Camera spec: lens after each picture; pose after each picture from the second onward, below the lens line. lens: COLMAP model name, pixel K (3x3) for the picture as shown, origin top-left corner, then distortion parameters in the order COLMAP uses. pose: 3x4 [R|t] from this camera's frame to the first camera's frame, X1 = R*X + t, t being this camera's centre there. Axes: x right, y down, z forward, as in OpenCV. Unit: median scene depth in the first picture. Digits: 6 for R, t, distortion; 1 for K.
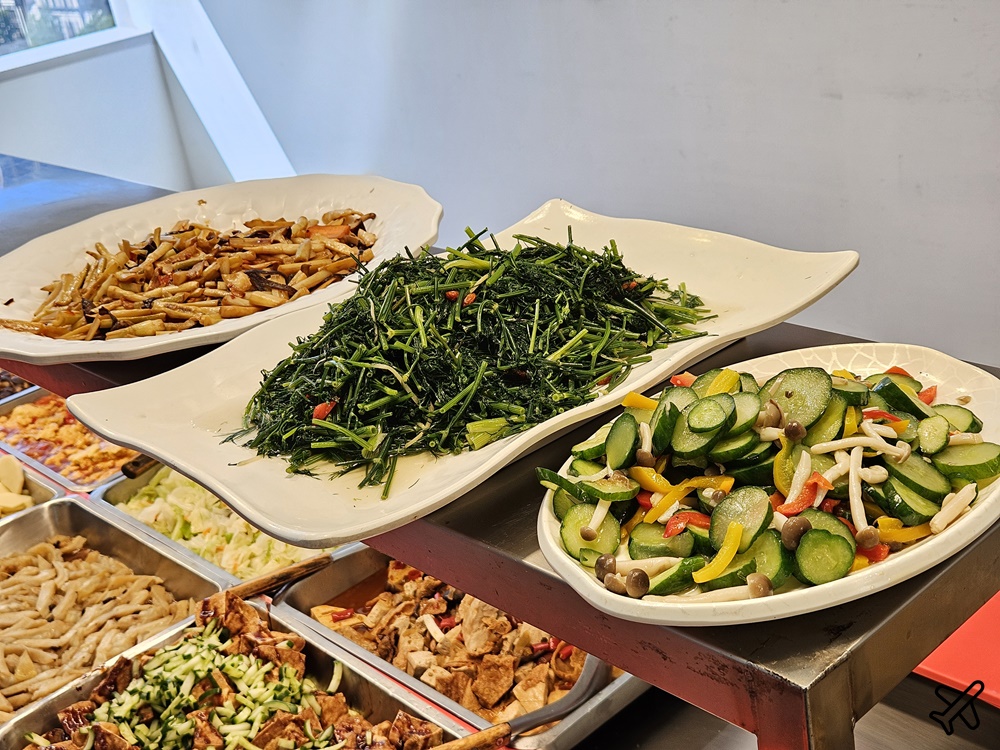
lens RADIAL K [[1363.0, 0, 506.4], [0, 1363.0, 372.8], [0, 0, 1]] dist [0.059912, 0.000000]
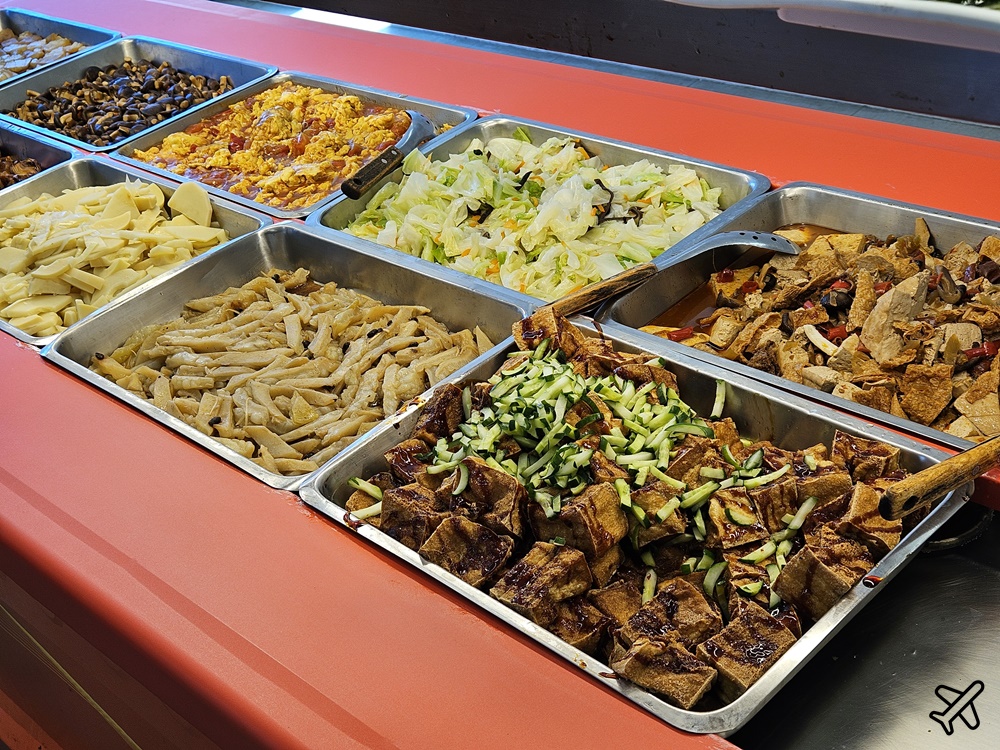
lens RADIAL K [[1363.0, 0, 495.2], [0, 1363.0, 380.5], [0, 0, 1]] dist [0.059912, 0.000000]
pose [[0.999004, -0.039003, 0.021663, -0.254208], [0.035333, 0.988109, 0.149639, 0.078694], [-0.027242, -0.148724, 0.988503, 0.187812]]
